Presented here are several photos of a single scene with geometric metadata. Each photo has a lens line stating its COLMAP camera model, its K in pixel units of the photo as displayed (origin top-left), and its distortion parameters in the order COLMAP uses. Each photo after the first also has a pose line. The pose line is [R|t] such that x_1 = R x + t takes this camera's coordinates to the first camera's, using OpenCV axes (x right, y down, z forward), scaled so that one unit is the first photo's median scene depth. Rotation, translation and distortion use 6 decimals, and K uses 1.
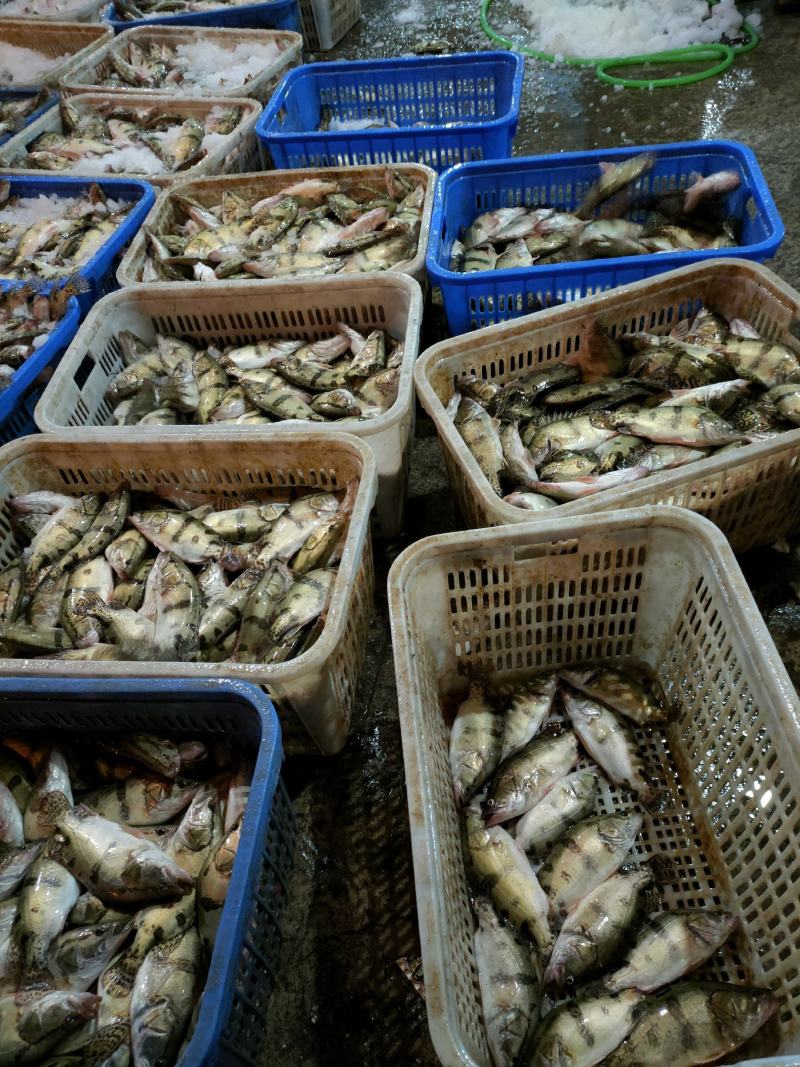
lens RADIAL K [[806.2, 0, 400.0], [0, 806.2, 533.5], [0, 0, 1]] dist [0.046864, -0.041798]
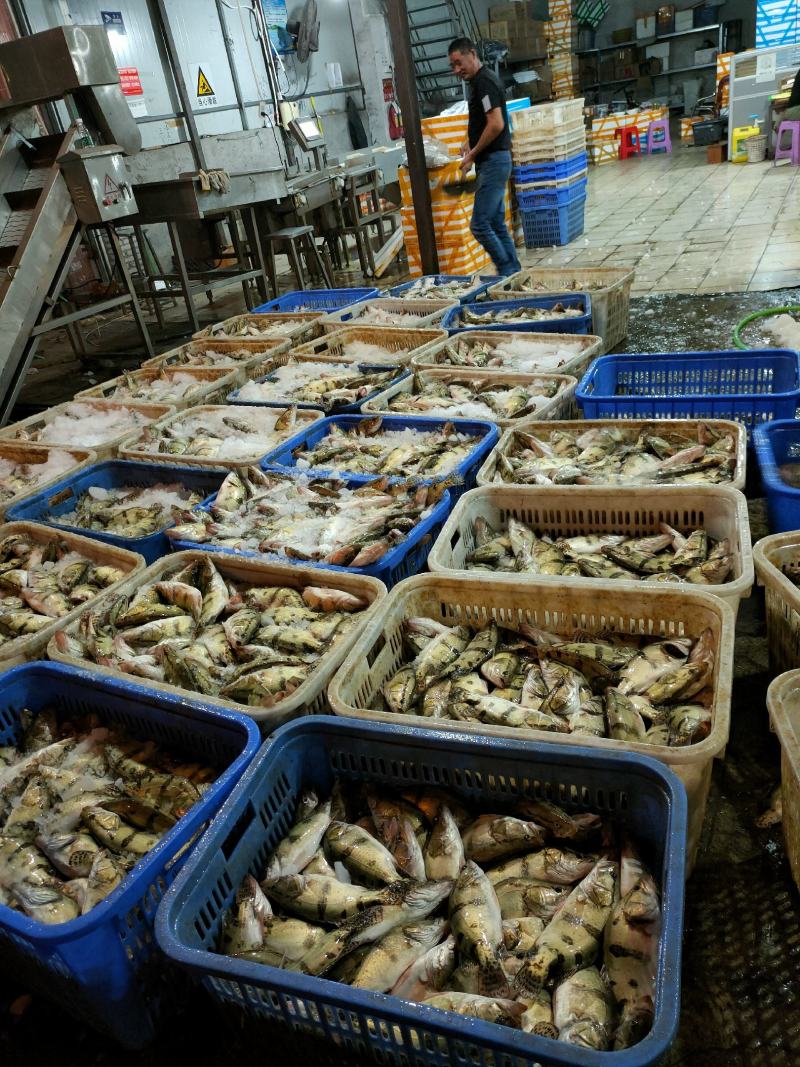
lens RADIAL K [[806.2, 0, 400.0], [0, 806.2, 533.5], [0, 0, 1]] dist [0.046864, -0.041798]
pose [[0.975204, 0.084555, -0.204516, -0.203237], [-0.150848, 0.930161, -0.334731, 0.205479], [0.161930, 0.357282, 0.919852, -0.149787]]
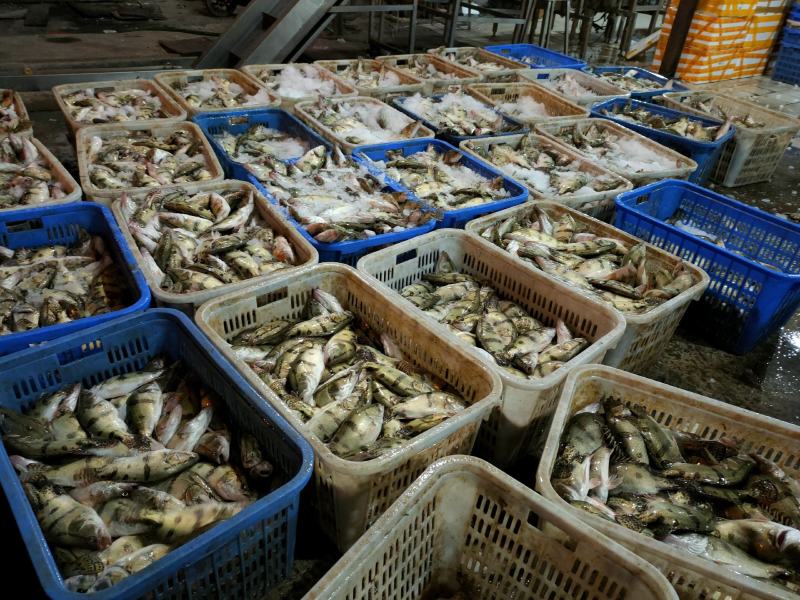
lens RADIAL K [[604.4, 0, 400.0], [0, 604.4, 300.0], [0, 0, 1]] dist [0.046864, -0.041798]
pose [[0.716363, 0.521793, -0.463203, 0.176188], [-0.625478, 0.774446, -0.094923, -0.012964], [0.309196, 0.357722, 0.881154, -0.009487]]
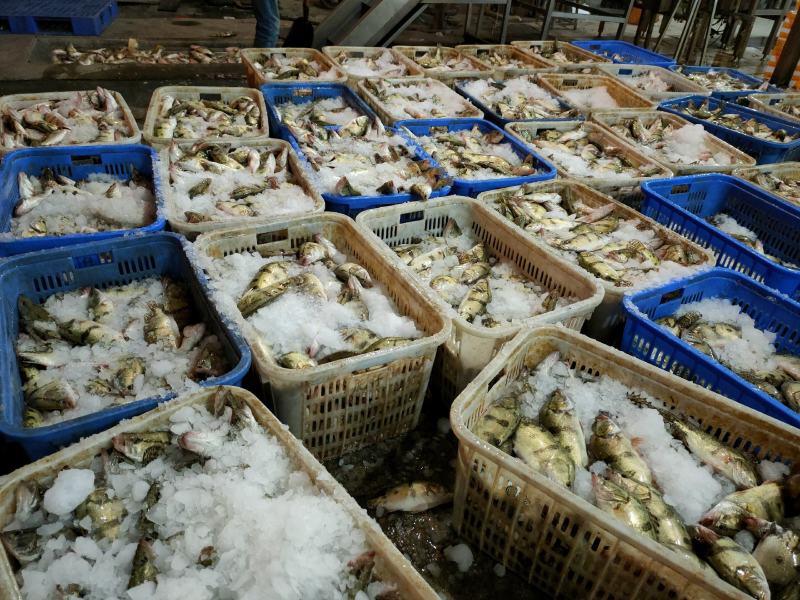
lens RADIAL K [[604.4, 0, 400.0], [0, 604.4, 300.0], [0, 0, 1]] dist [0.046864, -0.041798]
pose [[0.565350, 0.589516, -0.576932, 0.370465], [-0.715936, 0.698067, 0.011729, -0.073557], [0.409652, 0.406416, 0.816708, 0.054349]]
